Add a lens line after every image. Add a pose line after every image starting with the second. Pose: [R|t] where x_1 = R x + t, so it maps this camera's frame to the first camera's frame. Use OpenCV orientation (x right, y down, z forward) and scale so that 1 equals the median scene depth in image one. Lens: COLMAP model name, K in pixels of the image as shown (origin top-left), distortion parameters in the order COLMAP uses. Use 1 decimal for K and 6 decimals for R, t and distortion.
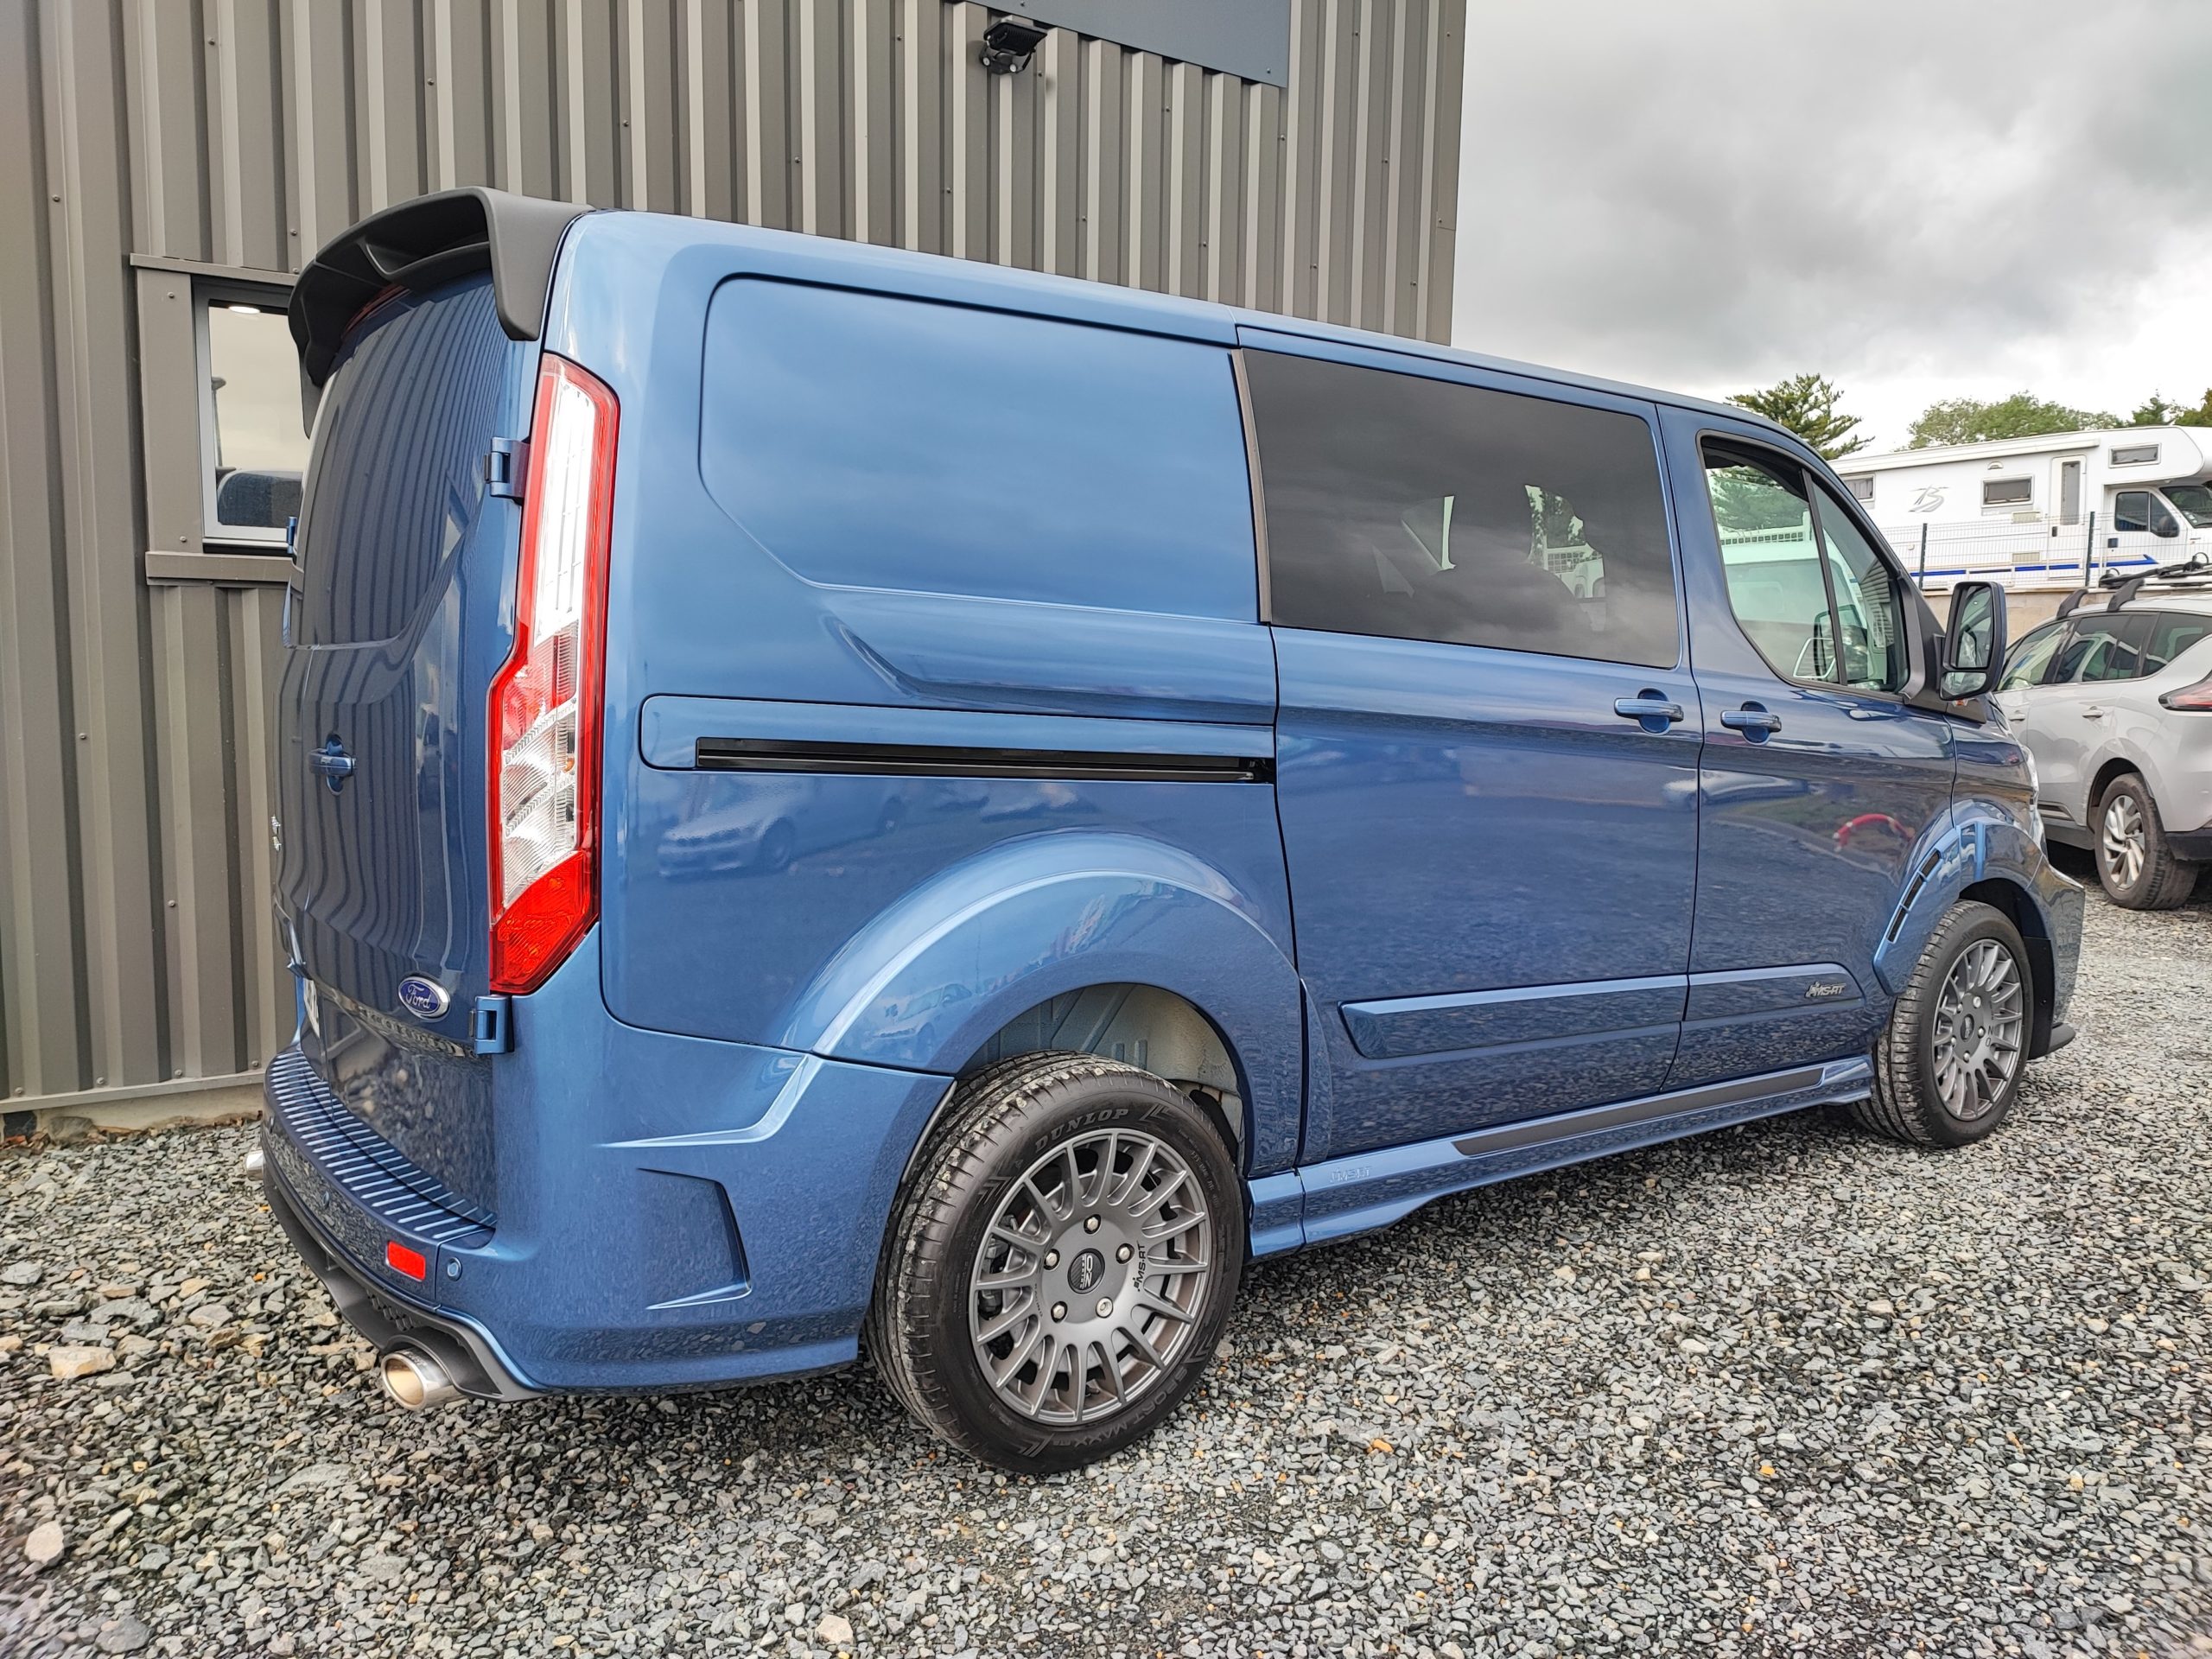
lens RADIAL K [[1634.1, 0, 1106.0], [0, 1634.1, 829.5], [0, 0, 1]] dist [0.036478, -0.060717]
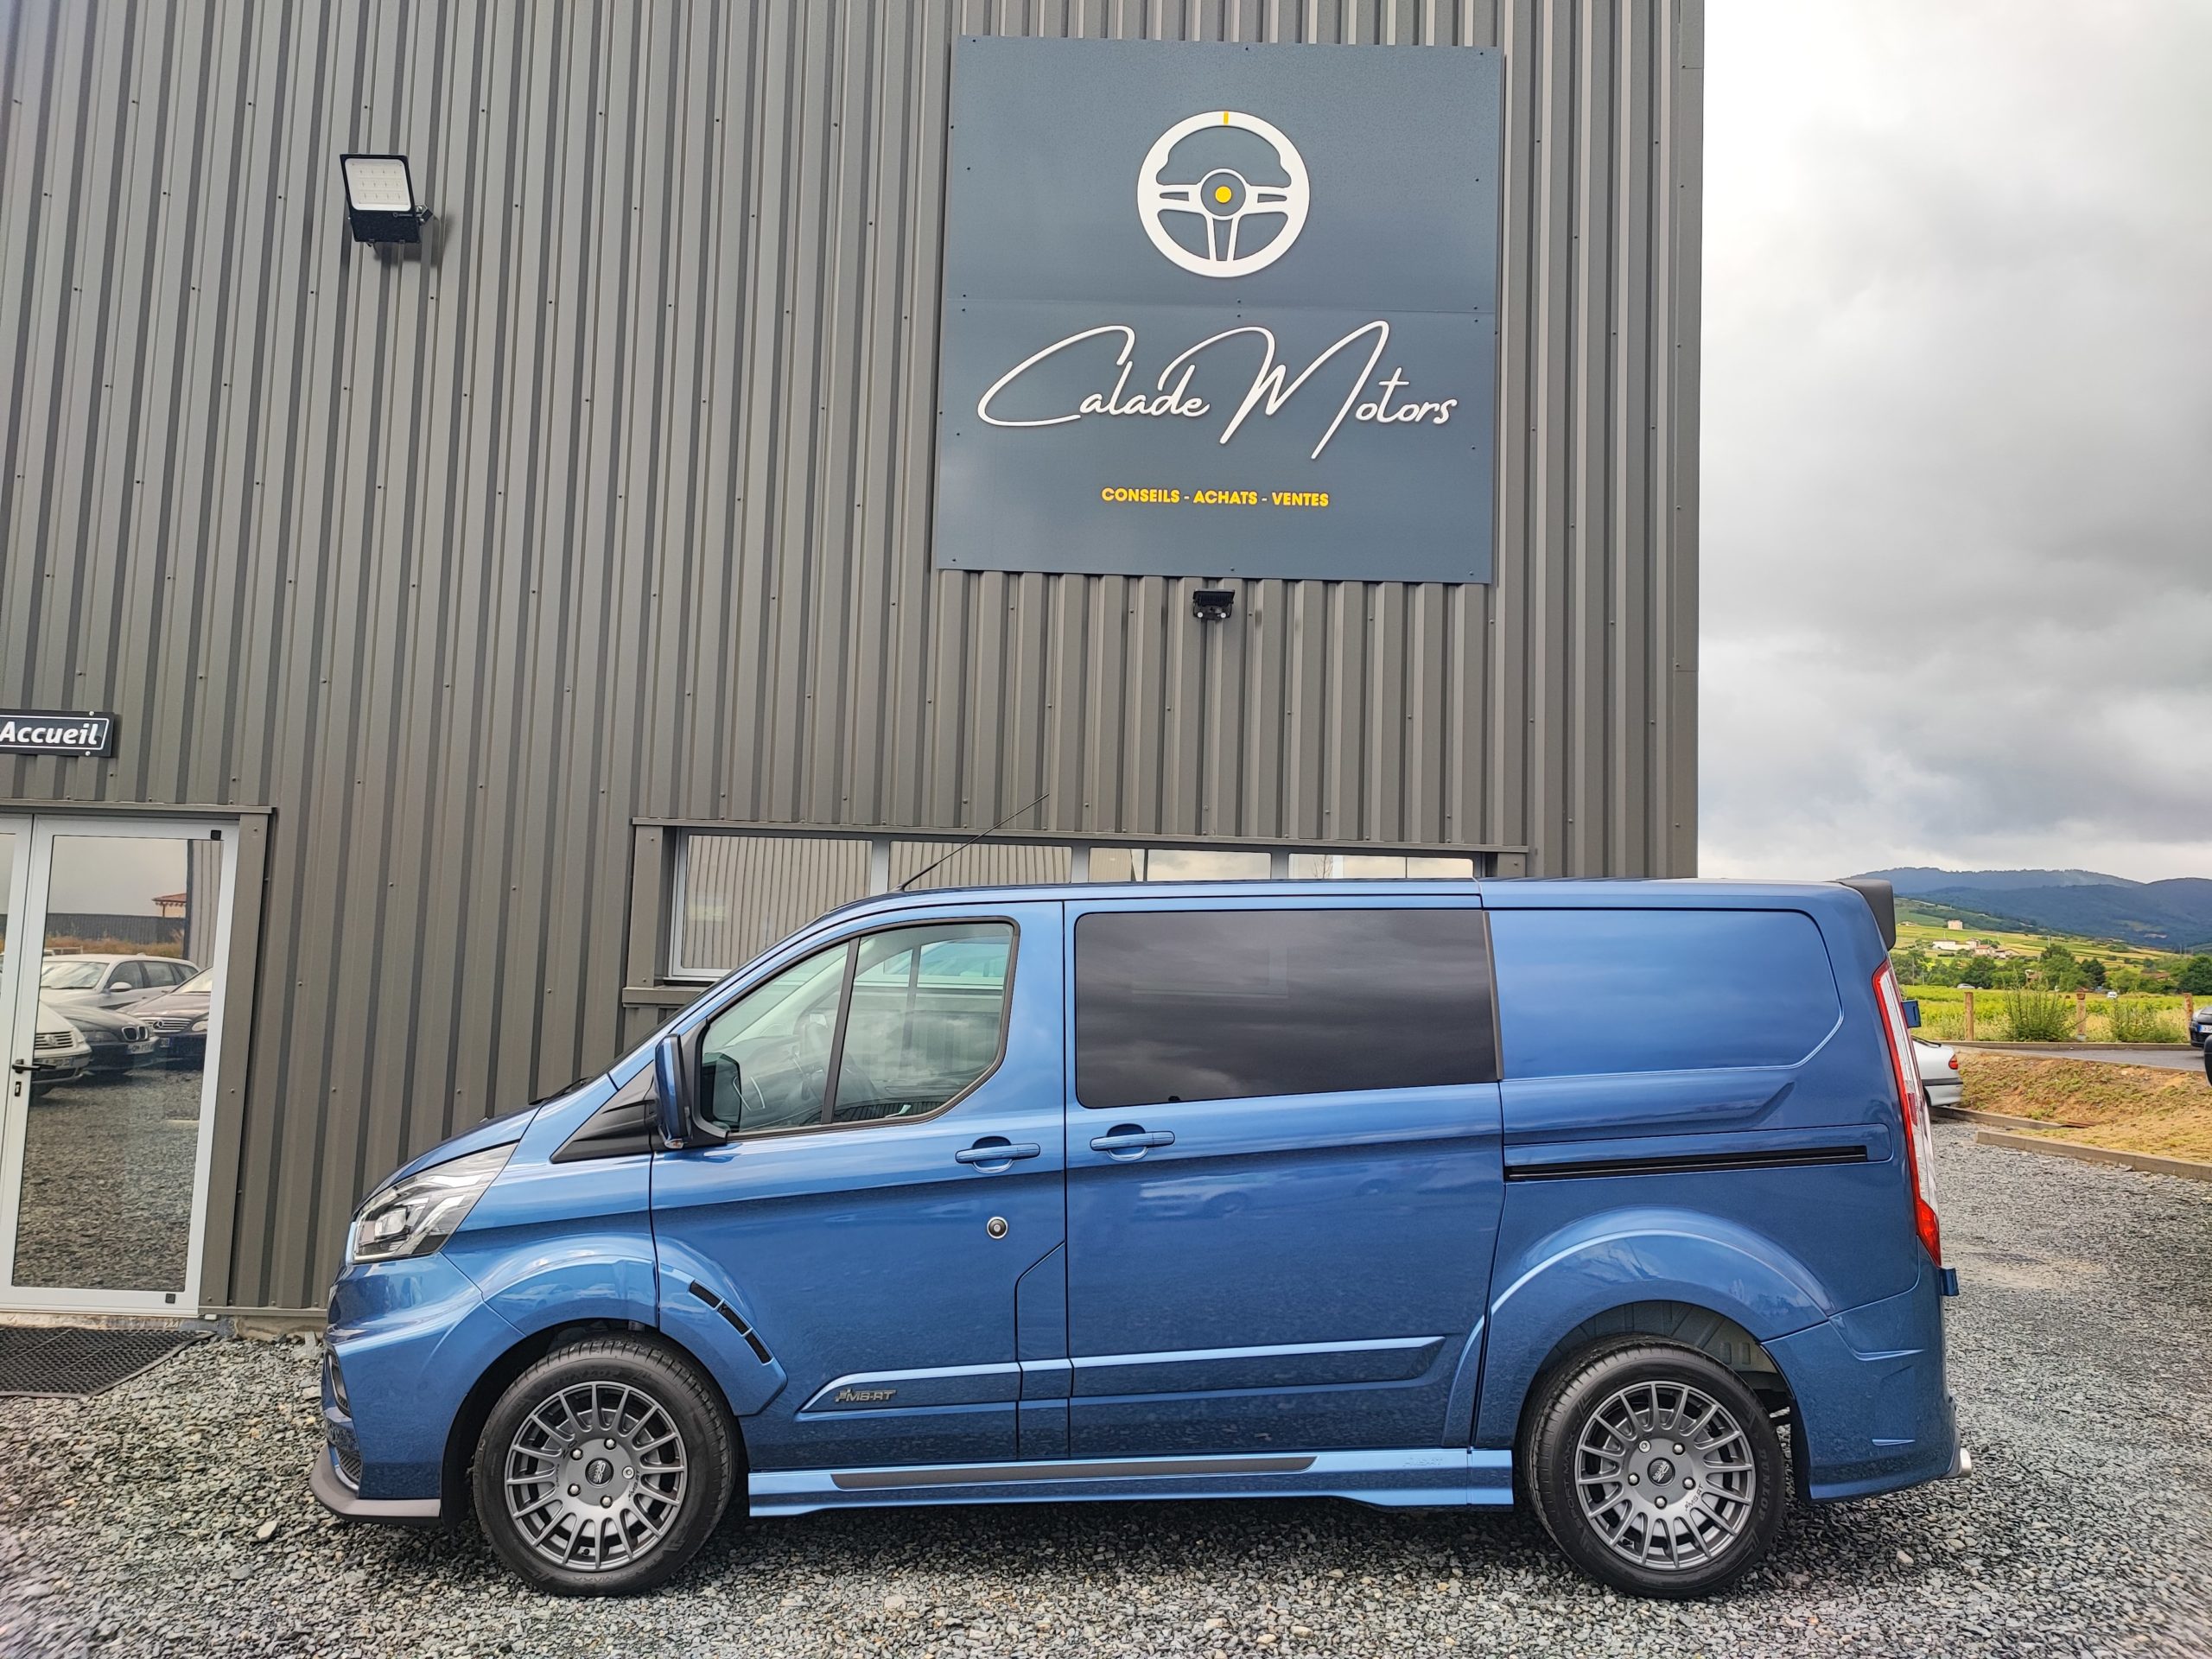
lens RADIAL K [[1634.1, 0, 1106.0], [0, 1634.1, 829.5], [0, 0, 1]] dist [0.036478, -0.060717]
pose [[0.822100, -0.041188, -0.567851, 0.817220], [-0.078313, 0.979719, -0.184439, -0.060520], [0.563931, 0.196098, 0.802201, -0.099282]]
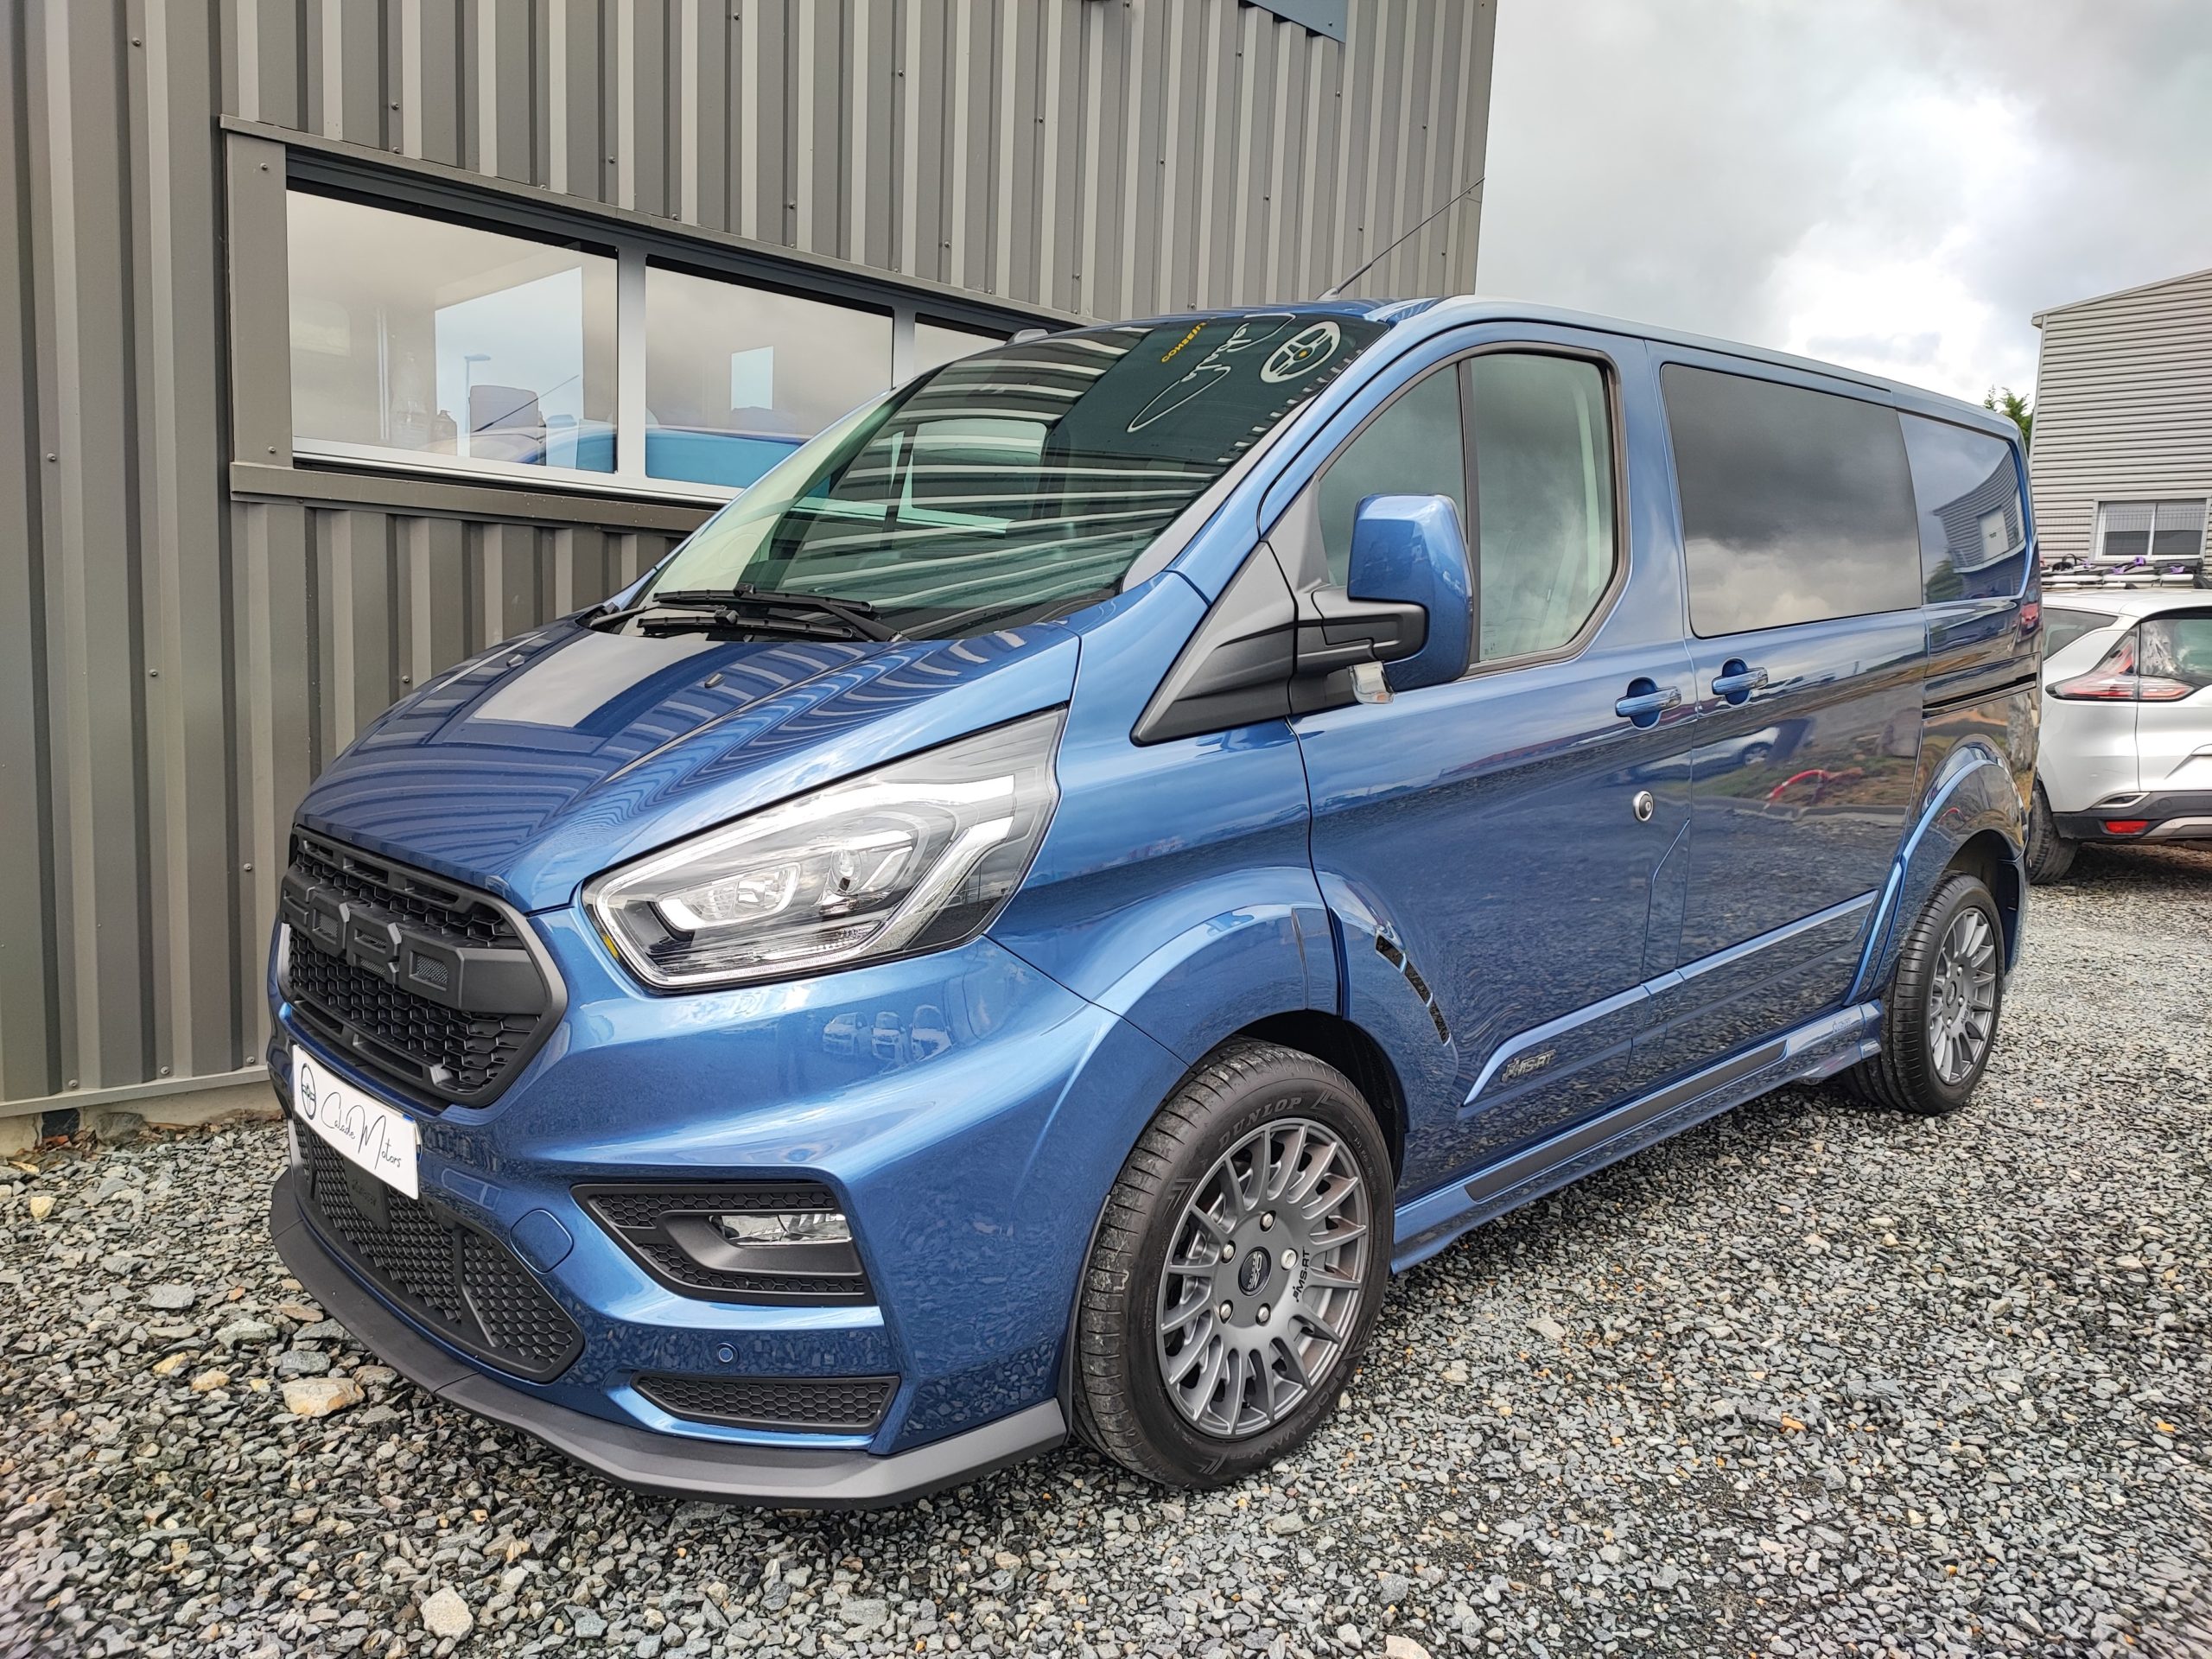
lens RADIAL K [[1654.6, 0, 1106.0], [0, 1654.6, 829.5], [0, 0, 1]] dist [-0.006884, -0.003625]
pose [[0.987361, 0.008886, 0.158237, -0.273944], [-0.011186, 0.999844, 0.013652, 0.008366], [-0.158091, -0.015249, 0.987307, 0.065143]]
